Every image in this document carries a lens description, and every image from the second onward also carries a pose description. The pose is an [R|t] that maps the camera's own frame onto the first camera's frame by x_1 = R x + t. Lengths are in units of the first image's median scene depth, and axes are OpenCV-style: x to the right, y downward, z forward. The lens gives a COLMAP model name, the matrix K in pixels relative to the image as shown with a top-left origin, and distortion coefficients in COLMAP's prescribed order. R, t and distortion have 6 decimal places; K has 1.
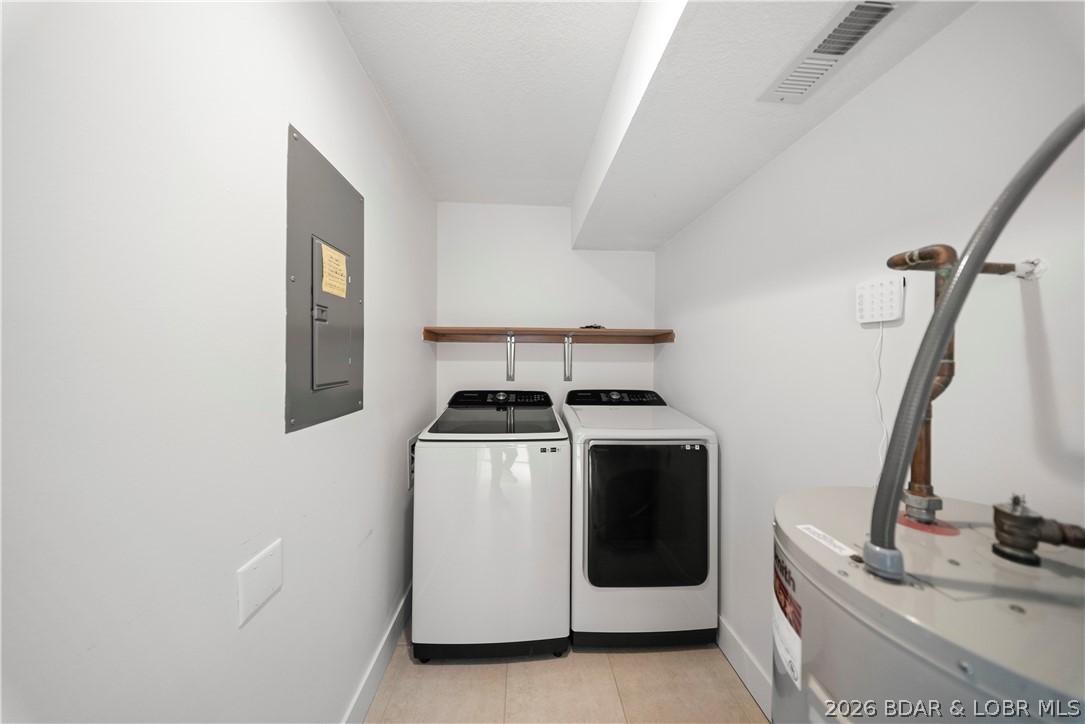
lens RADIAL K [[331.2, 0, 532.7], [0, 331.2, 344.1], [0, 0, 1]] dist [-0.000390, -0.000649]
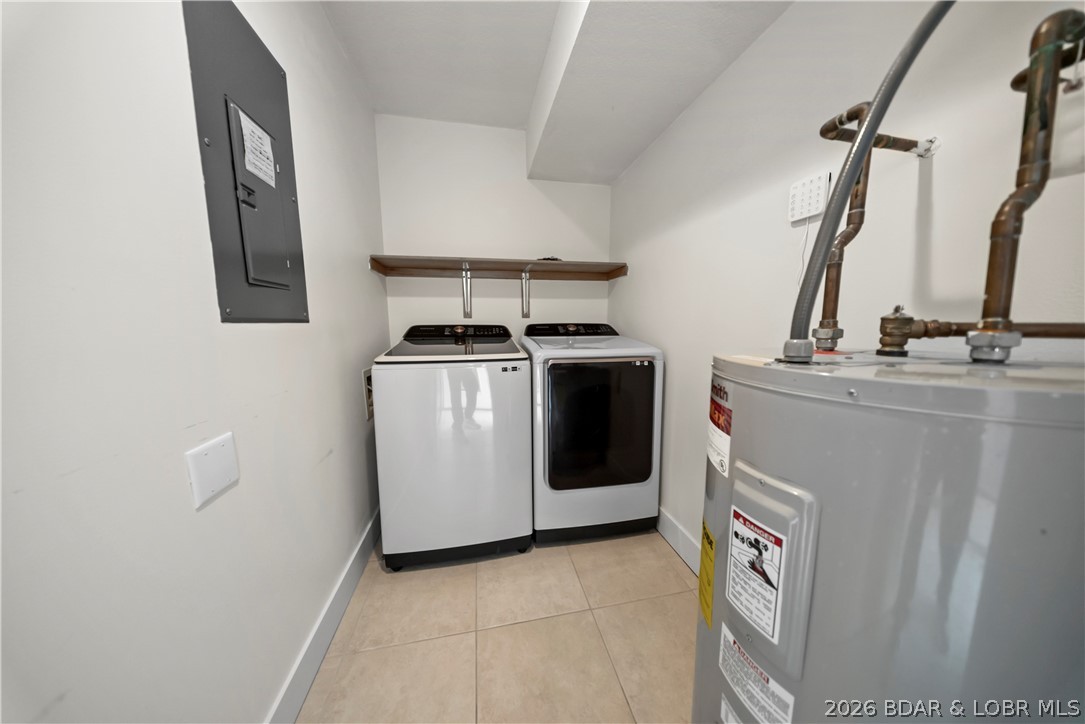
lens RADIAL K [[331.2, 0, 534.0], [0, 331.2, 363.9], [0, 0, 1]] dist [-0.000390, -0.000649]
pose [[0.989971, -0.033098, 0.137341, -0.019320], [0.015168, 0.991451, 0.129599, 0.194864], [-0.140457, -0.126216, 0.982009, -0.017802]]
